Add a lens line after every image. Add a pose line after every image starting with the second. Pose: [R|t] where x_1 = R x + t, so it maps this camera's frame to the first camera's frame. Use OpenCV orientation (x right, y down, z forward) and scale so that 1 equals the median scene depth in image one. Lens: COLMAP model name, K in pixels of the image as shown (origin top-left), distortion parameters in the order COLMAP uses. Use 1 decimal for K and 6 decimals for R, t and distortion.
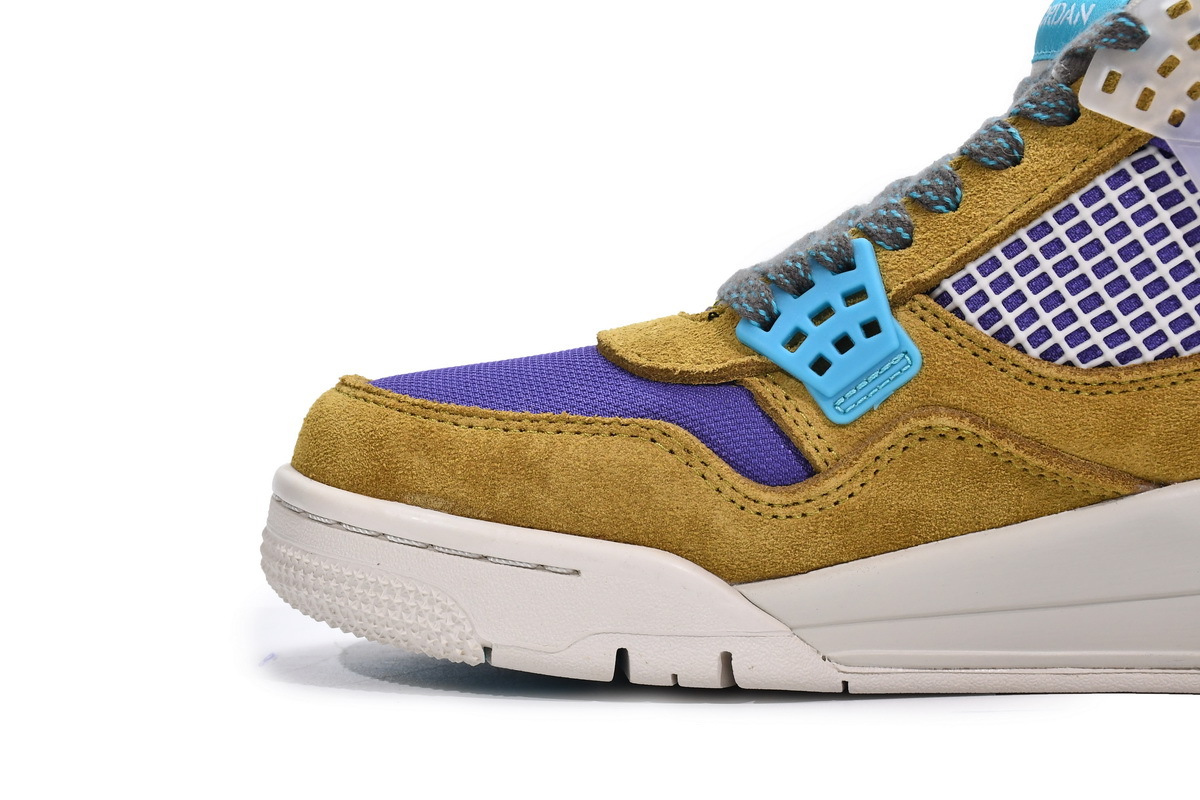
lens RADIAL K [[2326.9, 0, 599.9], [0, 2326.9, 401.0], [0, 0, 1]] dist [-0.008760, 0.000000]
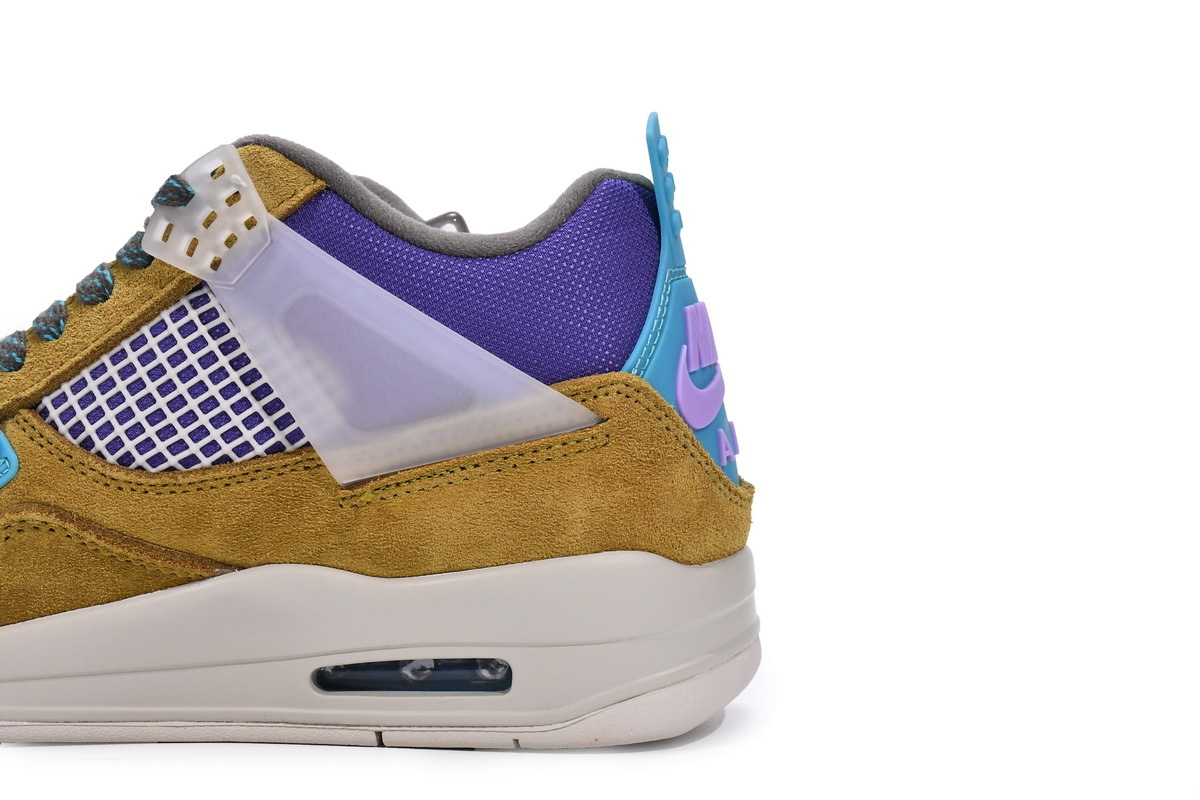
lens RADIAL K [[1945.9, 0, 599.6], [0, 1945.9, 400.2], [0, 0, 1]] dist [-0.001652, 0.000000]
pose [[0.999869, 0.002443, -0.016004, 0.452056], [-0.002773, 0.999783, -0.020634, -0.030863], [0.015950, 0.020675, 0.999659, 0.005240]]
